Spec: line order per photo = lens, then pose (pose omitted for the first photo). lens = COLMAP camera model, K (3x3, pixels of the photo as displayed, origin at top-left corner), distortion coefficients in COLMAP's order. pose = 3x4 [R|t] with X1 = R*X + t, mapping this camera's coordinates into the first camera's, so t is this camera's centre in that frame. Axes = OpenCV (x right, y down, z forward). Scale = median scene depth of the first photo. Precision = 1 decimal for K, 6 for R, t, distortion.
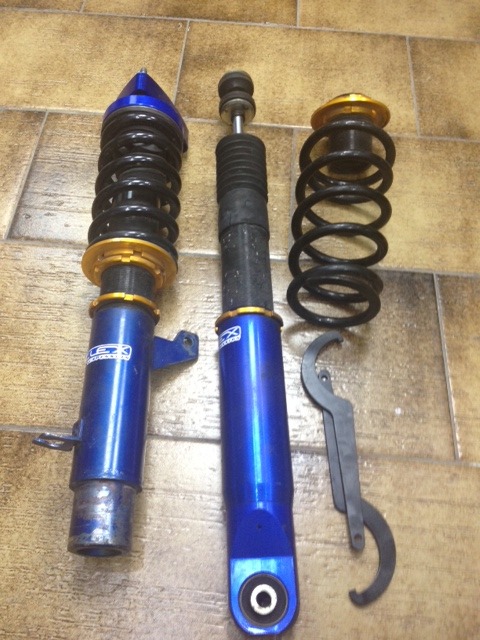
lens RADIAL K [[656.5, 0, 236.5], [0, 656.5, 319.0], [0, 0, 1]] dist [0.029381, 0.000000]
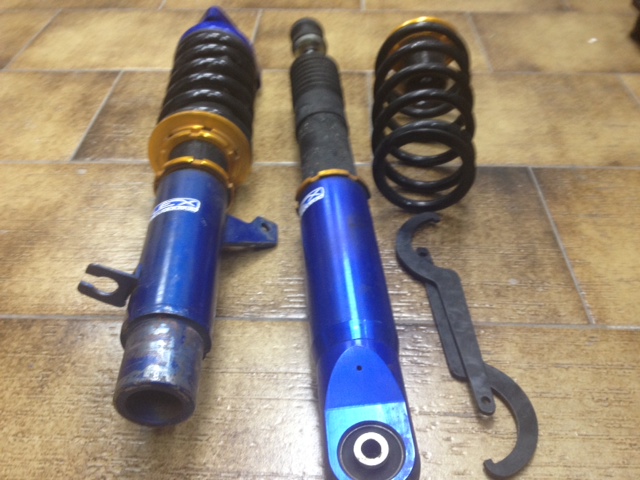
lens RADIAL K [[656.5, 0, 321.7], [0, 656.5, 240.2], [0, 0, 1]] dist [0.029381, 0.000000]
pose [[0.998393, -0.055778, 0.009985, -0.007559], [0.055974, 0.943375, -0.326971, 0.356646], [0.008818, 0.327004, 0.944982, 0.170824]]
